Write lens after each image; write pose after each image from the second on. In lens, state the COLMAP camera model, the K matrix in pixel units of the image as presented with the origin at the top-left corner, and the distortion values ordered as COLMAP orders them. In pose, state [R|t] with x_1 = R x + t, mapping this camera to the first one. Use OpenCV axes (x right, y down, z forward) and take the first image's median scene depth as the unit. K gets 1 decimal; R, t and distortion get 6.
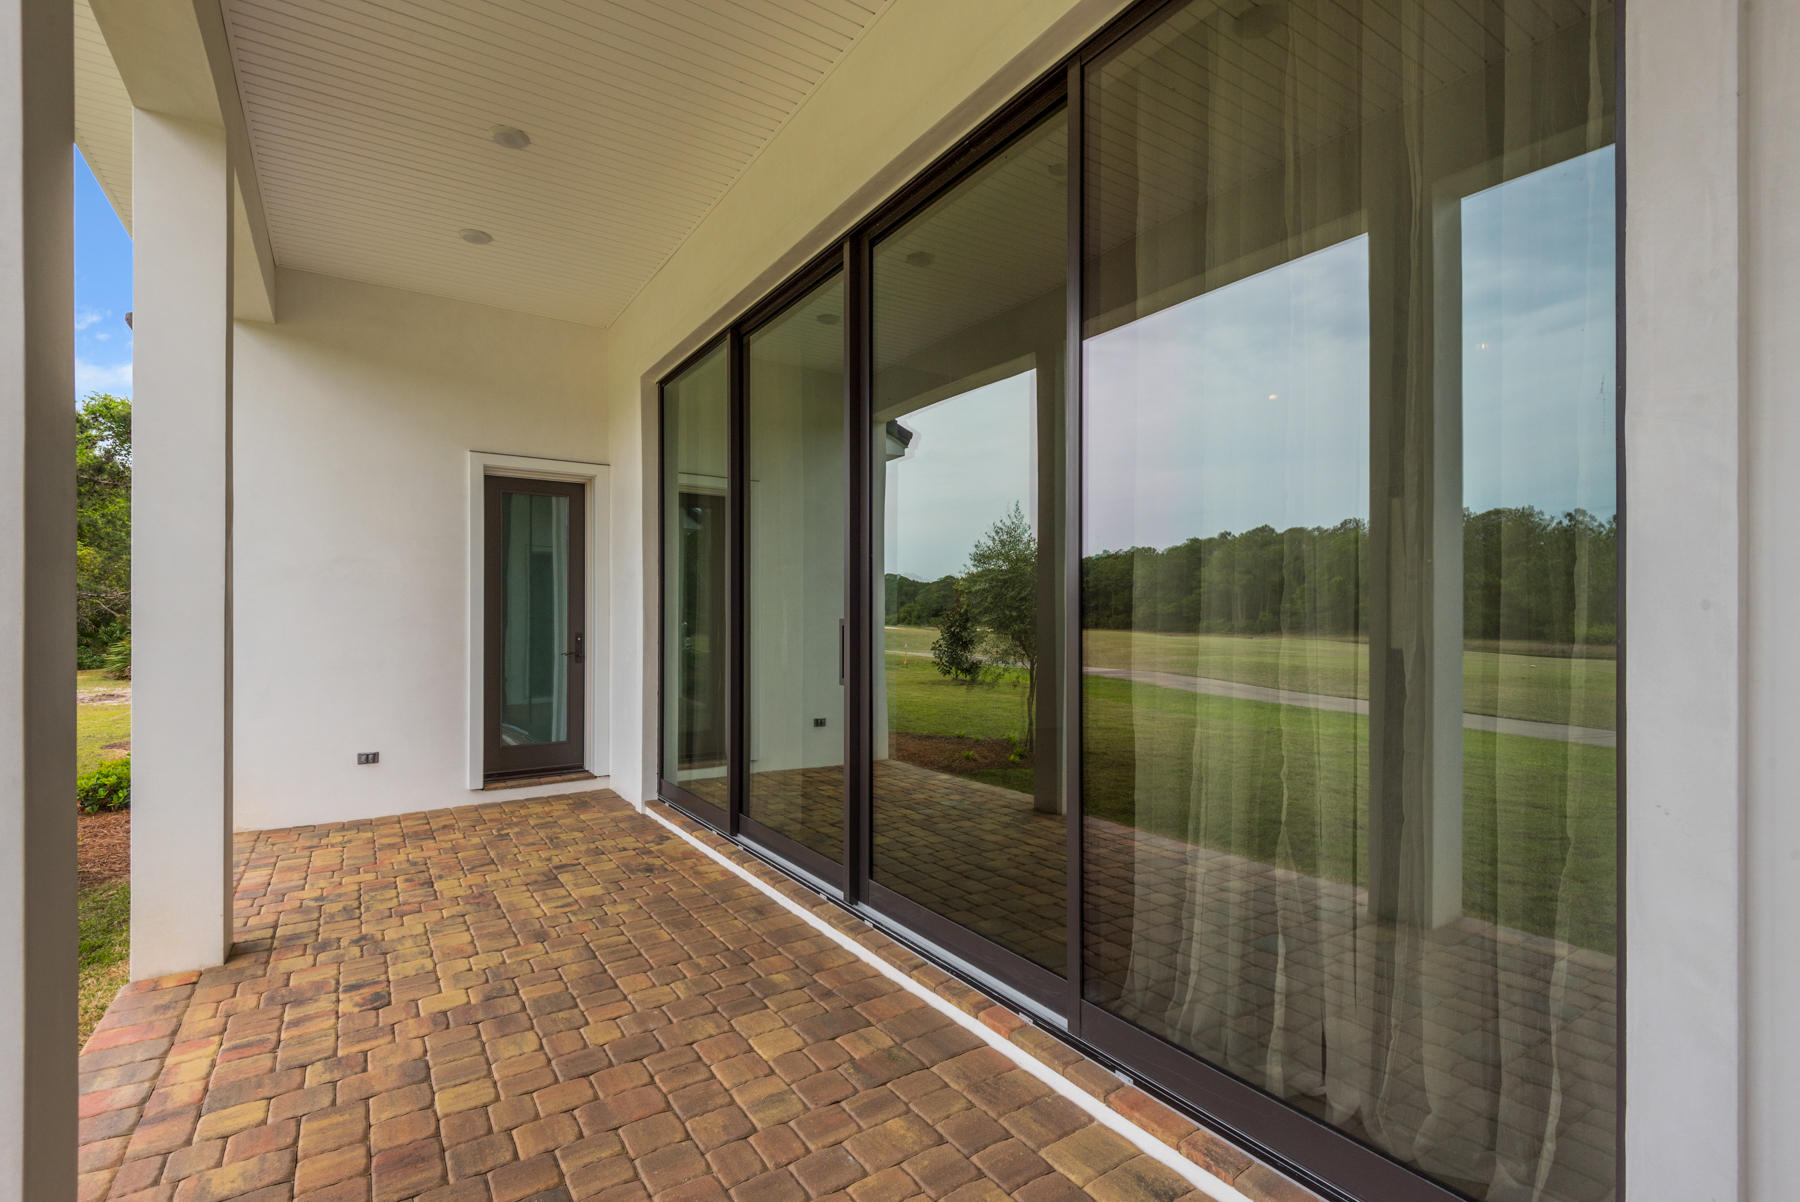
lens RADIAL K [[839.5, 0, 904.5], [0, 839.5, 611.1], [0, 0, 1]] dist [0.001100, 0.000021]
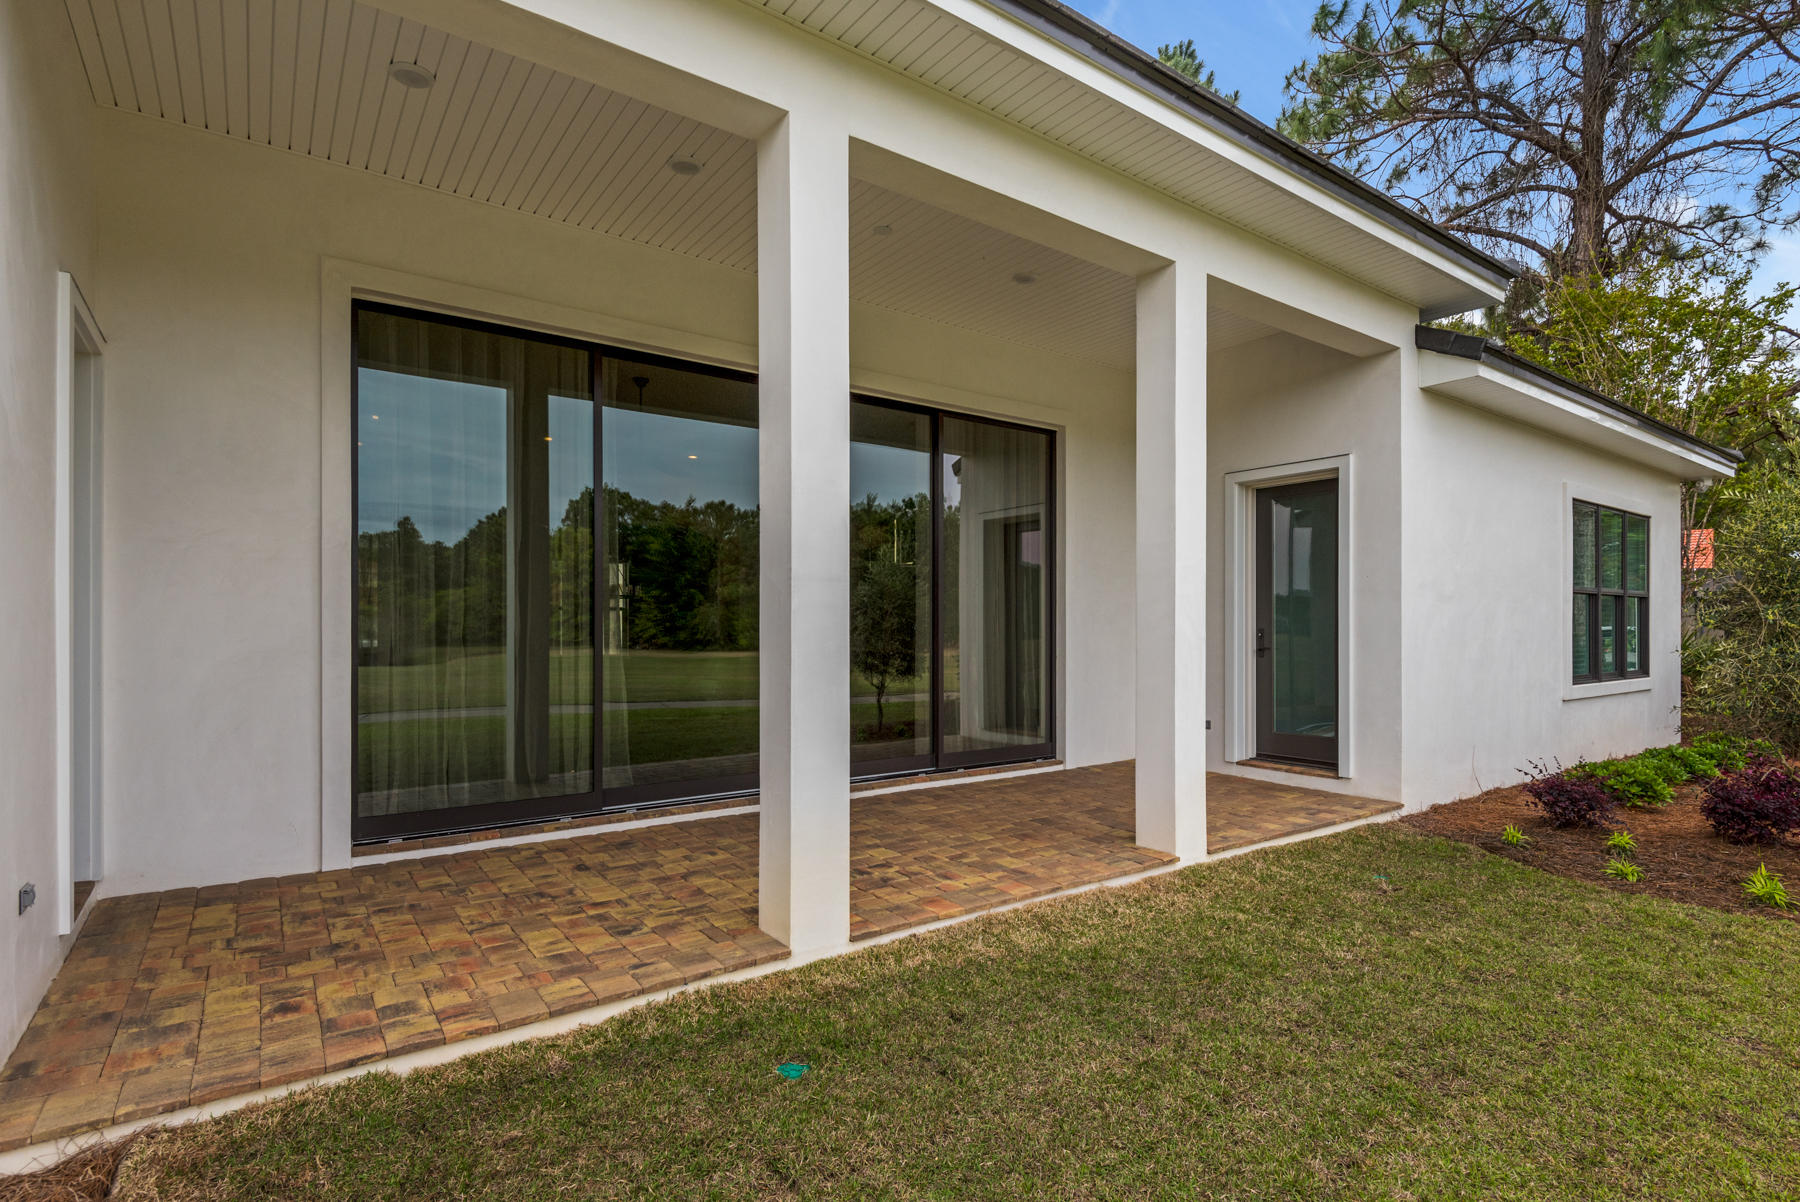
lens RADIAL K [[902.3, 0, 903.9], [0, 902.3, 613.4], [0, 0, 1]] dist [0.000055, 0.000008]
pose [[-0.033408, 0.010089, 0.999391, -1.592303], [-0.005418, 0.999933, -0.010276, 0.019422], [-0.999427, -0.005758, -0.033351, 0.720410]]
